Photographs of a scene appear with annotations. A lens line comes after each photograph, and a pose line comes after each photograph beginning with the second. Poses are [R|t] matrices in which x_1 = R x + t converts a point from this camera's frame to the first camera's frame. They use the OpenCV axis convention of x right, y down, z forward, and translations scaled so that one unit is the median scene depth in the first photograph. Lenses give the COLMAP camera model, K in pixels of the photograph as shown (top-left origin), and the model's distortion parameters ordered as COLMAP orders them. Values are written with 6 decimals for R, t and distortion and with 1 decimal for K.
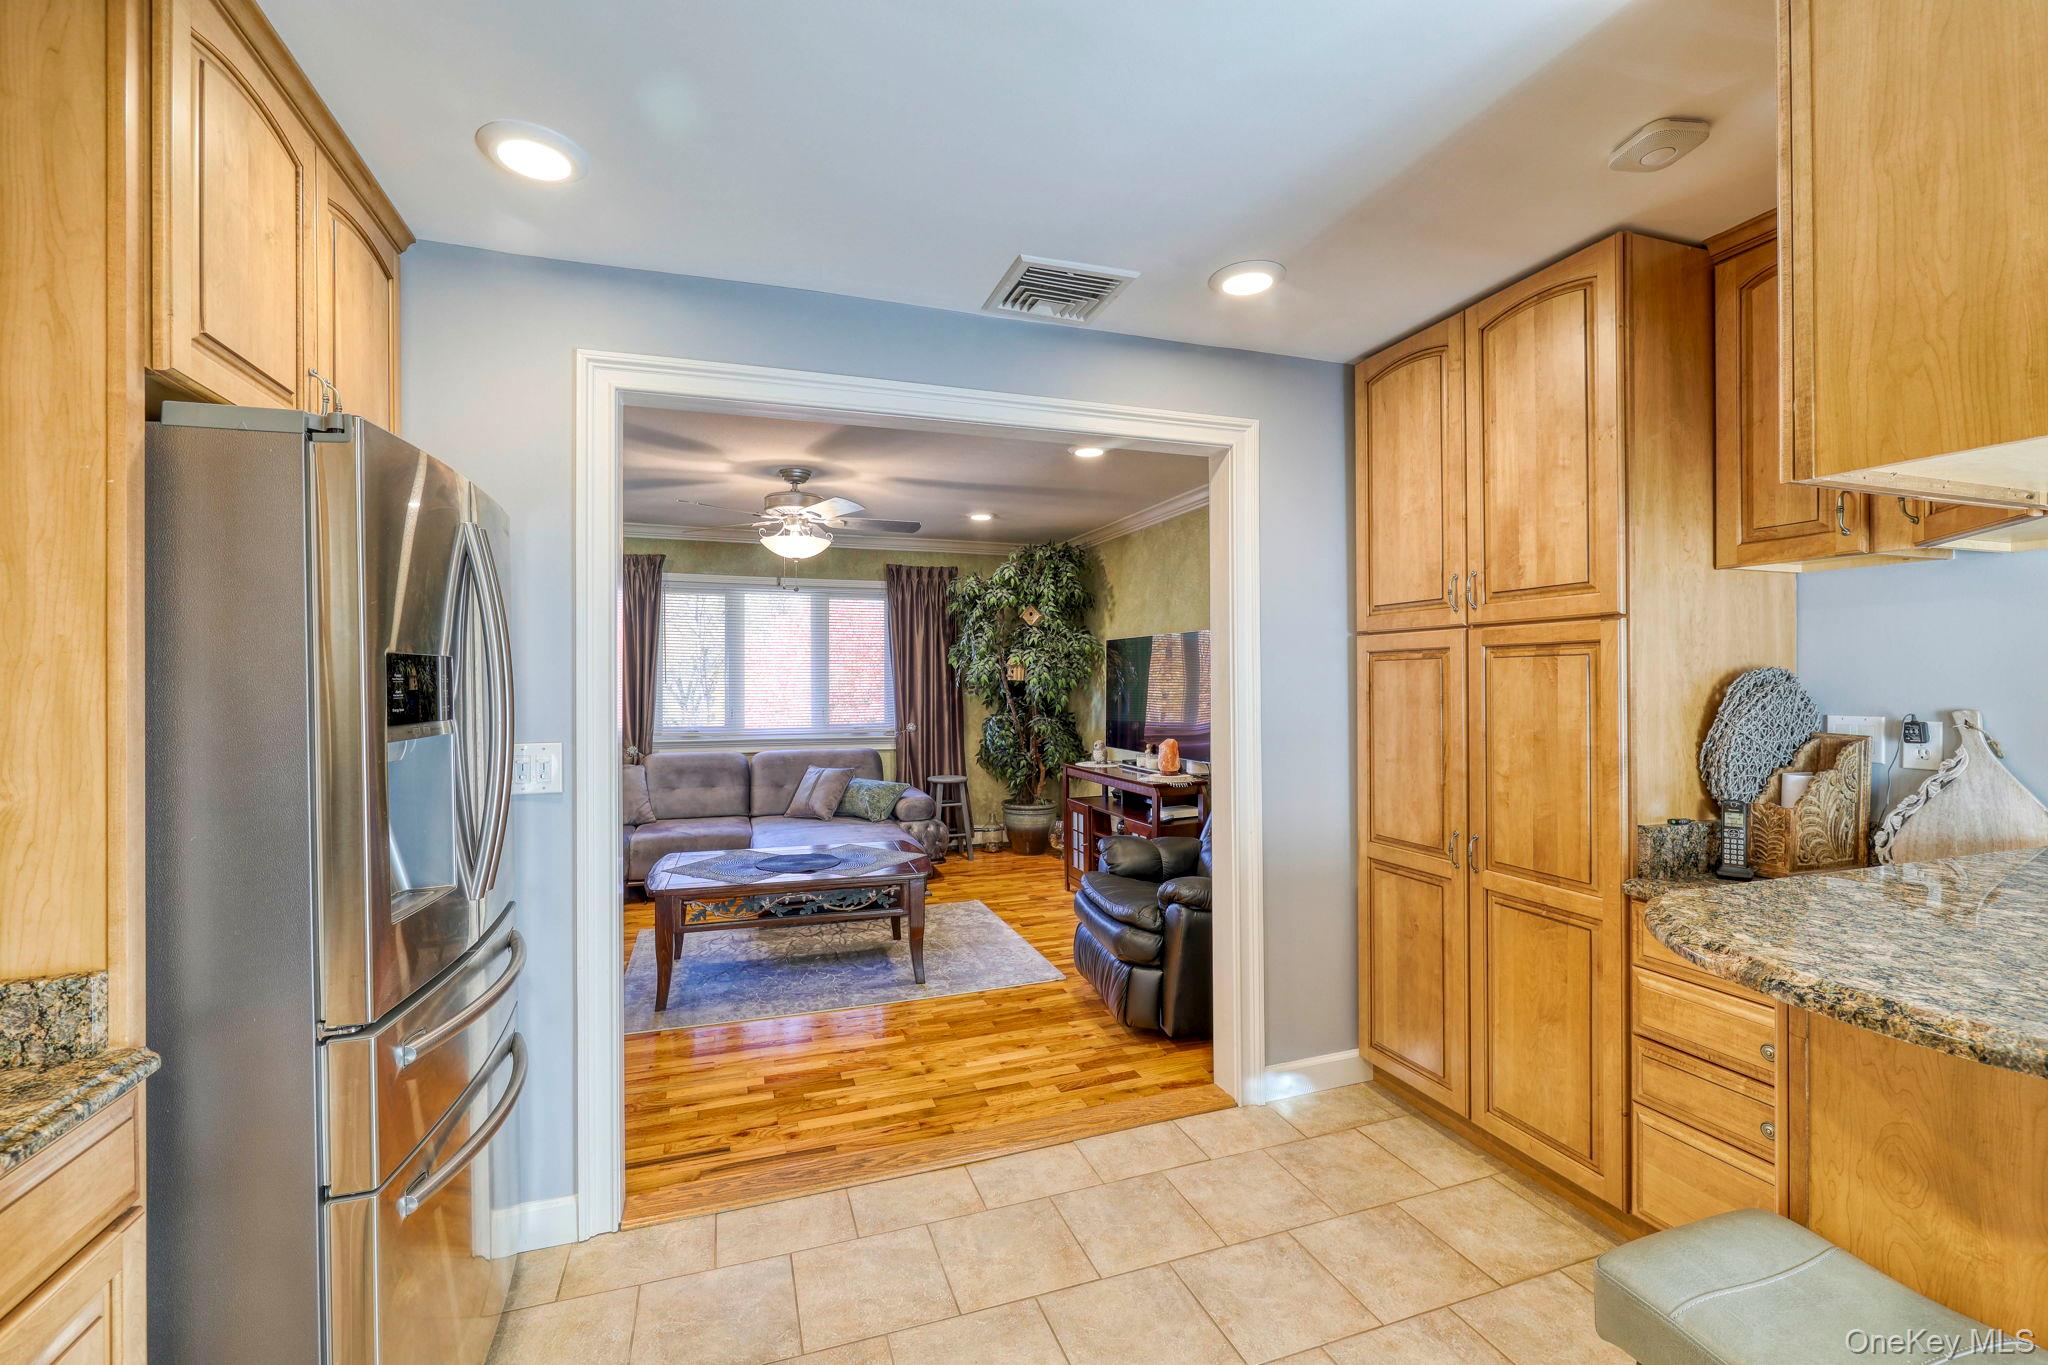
lens RADIAL K [[854.4, 0, 1018.9], [0, 854.4, 682.5], [0, 0, 1]] dist [-0.000134, -0.000051]
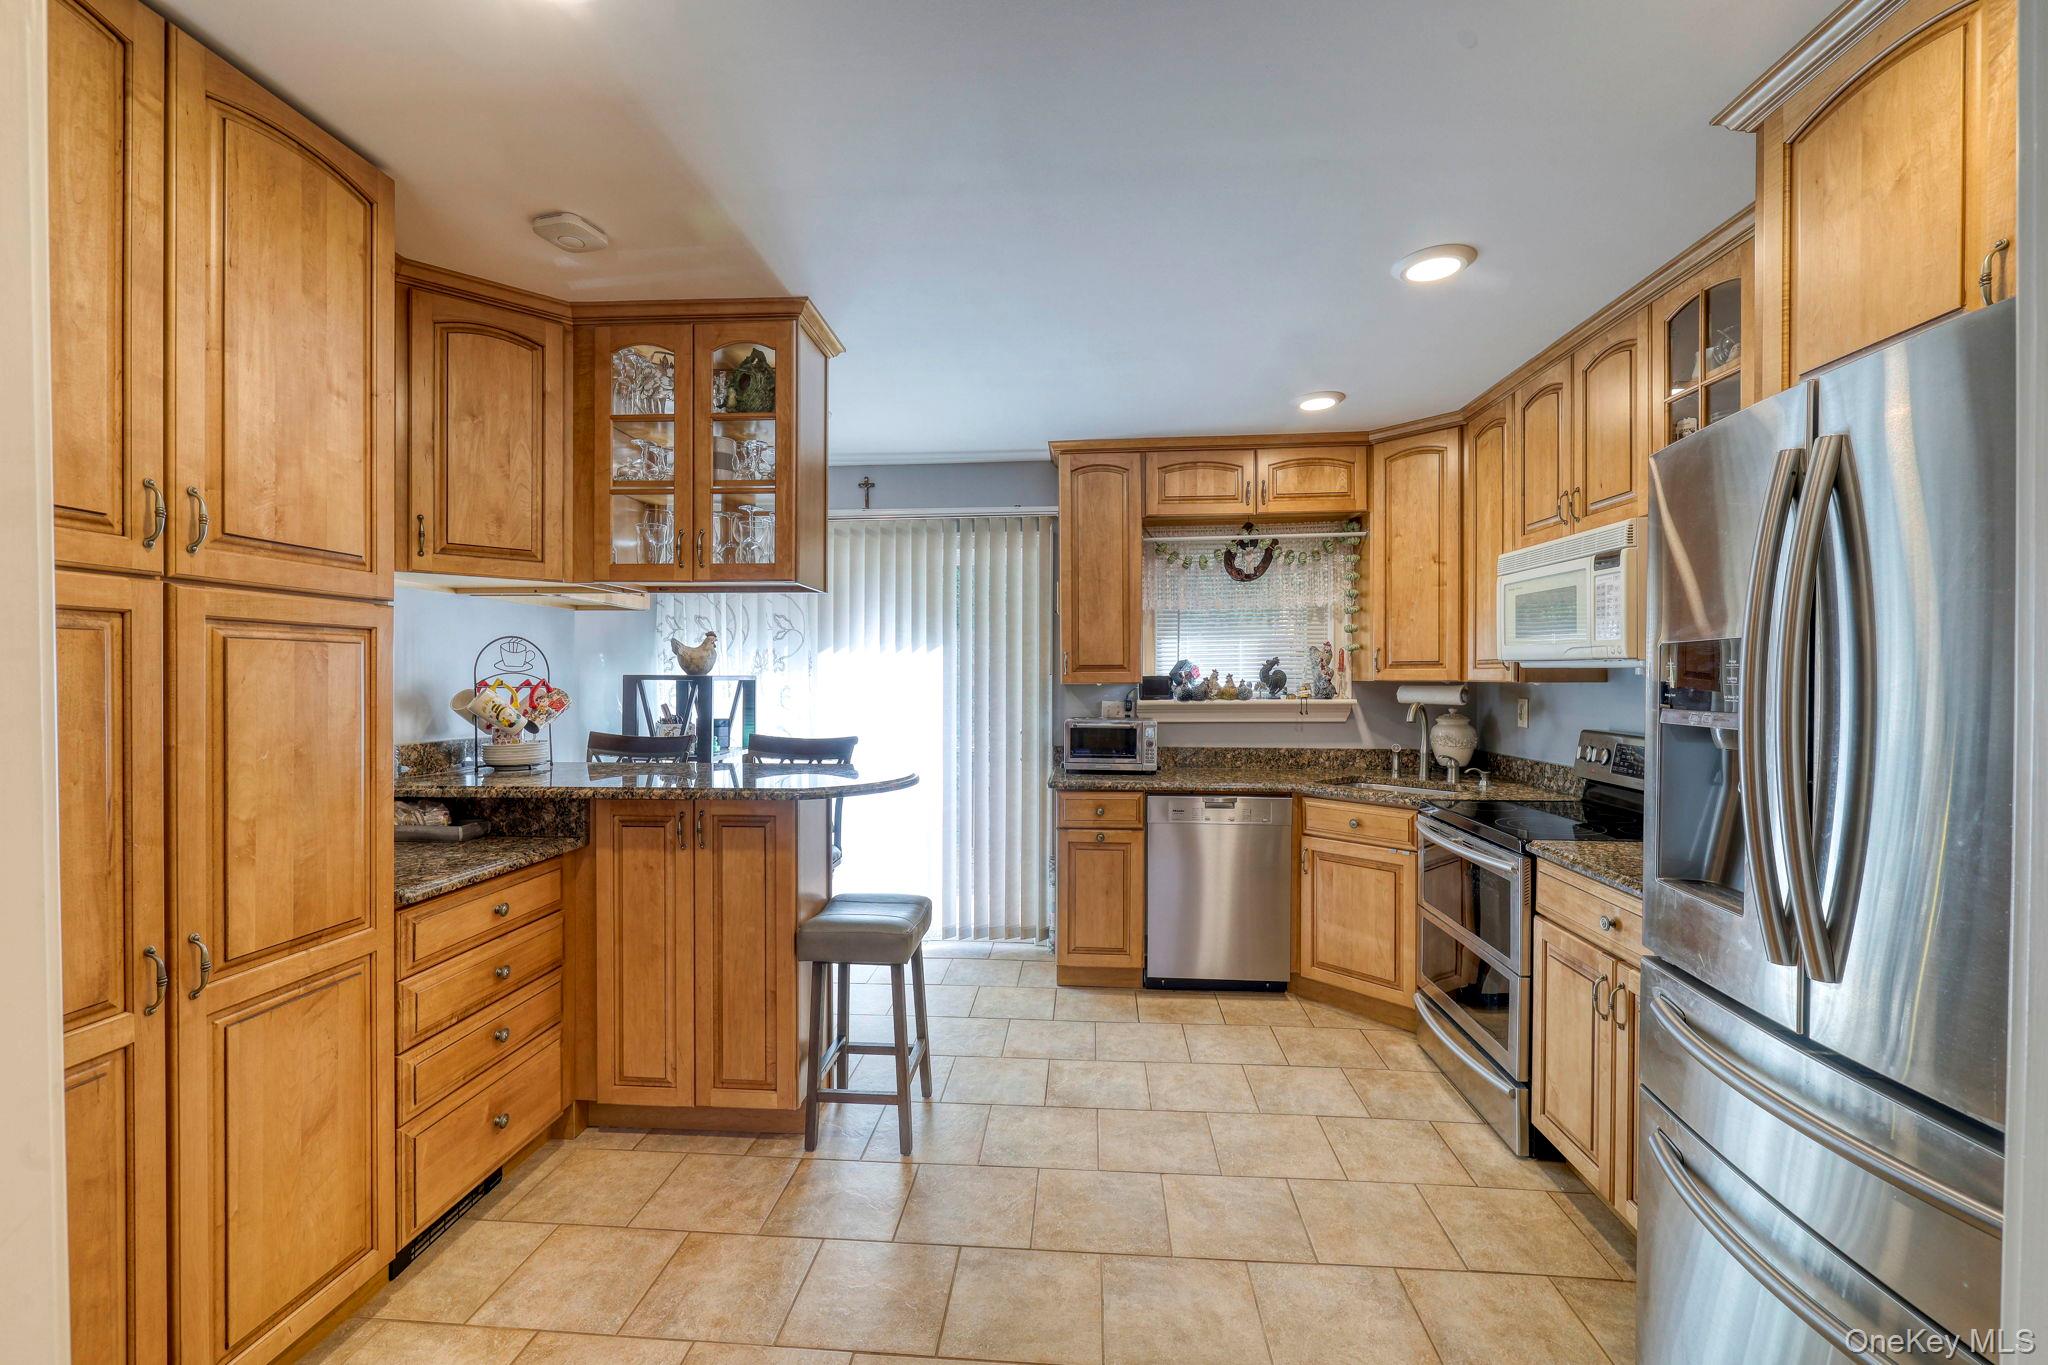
lens RADIAL K [[854.4, 0, 1023.8], [0, 854.4, 681.1], [0, 0, 1]] dist [-0.000134, -0.000051]
pose [[-0.916256, 0.001357, 0.400591, -0.191408], [0.004232, 0.999971, 0.006293, 0.001097], [-0.400571, 0.007462, -0.916235, 1.099949]]
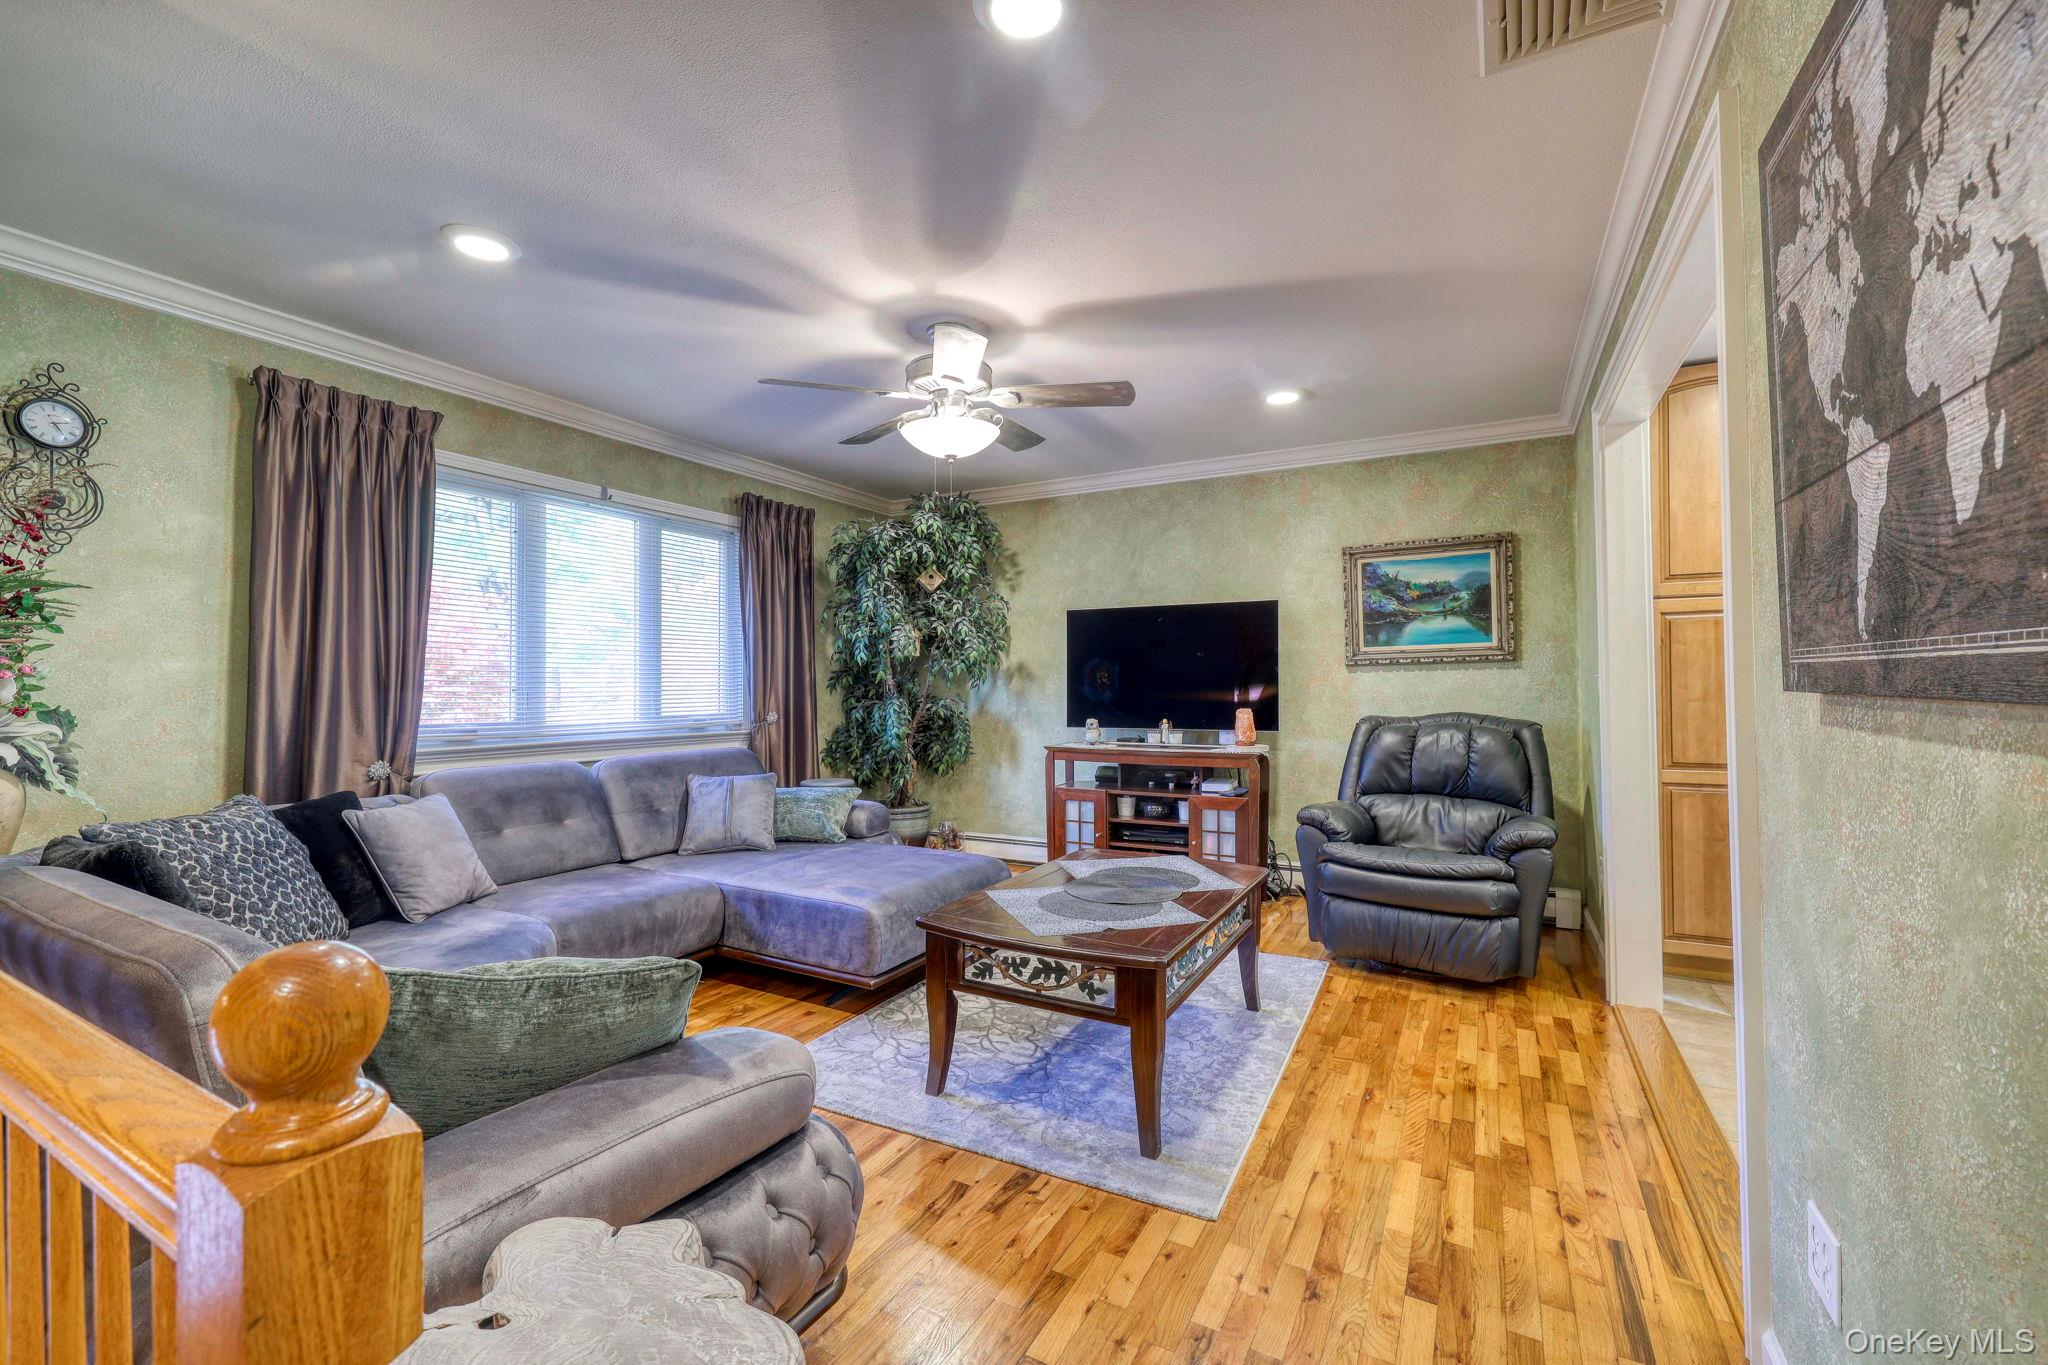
lens RADIAL K [[854.4, 0, 1021.4], [0, 854.4, 675.7], [0, 0, 1]] dist [-0.000134, -0.000051]
pose [[0.741660, 0.005992, 0.670750, -1.058365], [0.004775, 0.999888, -0.014212, 0.064261], [-0.670759, 0.013744, 0.741548, 0.695659]]
